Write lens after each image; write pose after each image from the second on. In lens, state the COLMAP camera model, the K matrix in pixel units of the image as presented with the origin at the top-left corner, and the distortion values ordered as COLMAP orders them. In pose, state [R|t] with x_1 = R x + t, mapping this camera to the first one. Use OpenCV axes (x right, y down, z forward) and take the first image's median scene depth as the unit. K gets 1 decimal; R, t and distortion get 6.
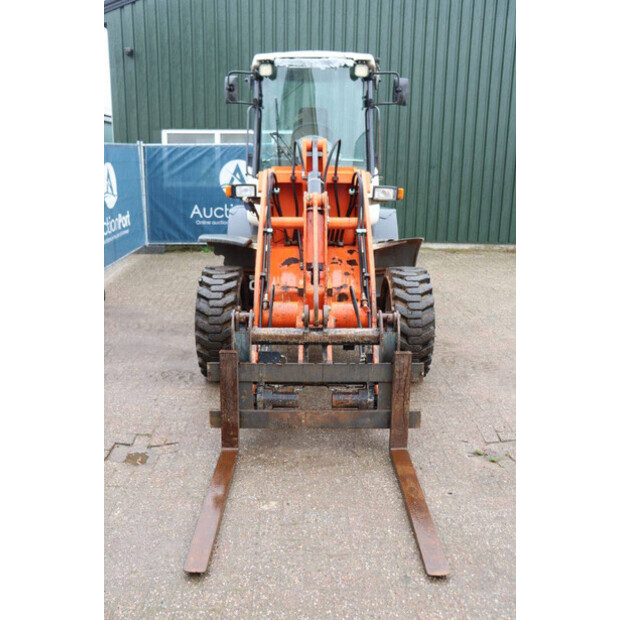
lens RADIAL K [[566.6, 0, 310.0], [0, 566.6, 310.0], [0, 0, 1]] dist [-0.080697, -0.001568]
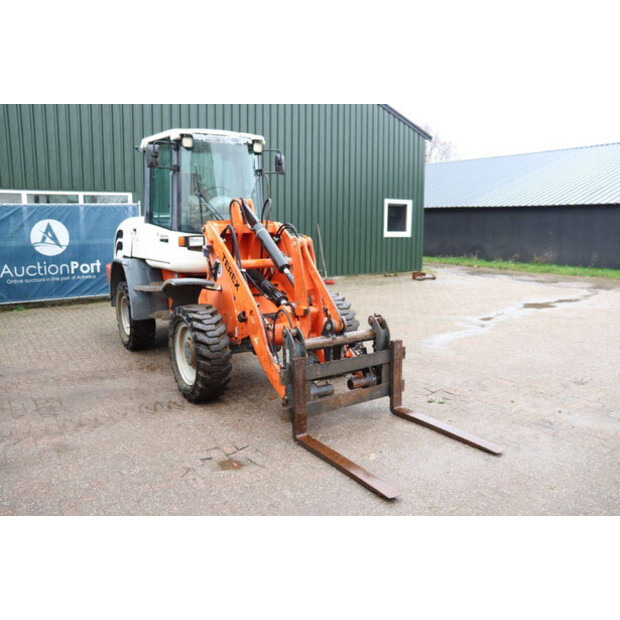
lens RADIAL K [[507.7, 0, 310.0], [0, 507.7, 310.0], [0, 0, 1]] dist [-0.179020, 0.177103]
pose [[0.828504, -0.104897, 0.550071, -0.469805], [0.147979, 0.988392, -0.034400, 0.004354], [-0.540078, 0.109899, 0.834409, 0.002852]]
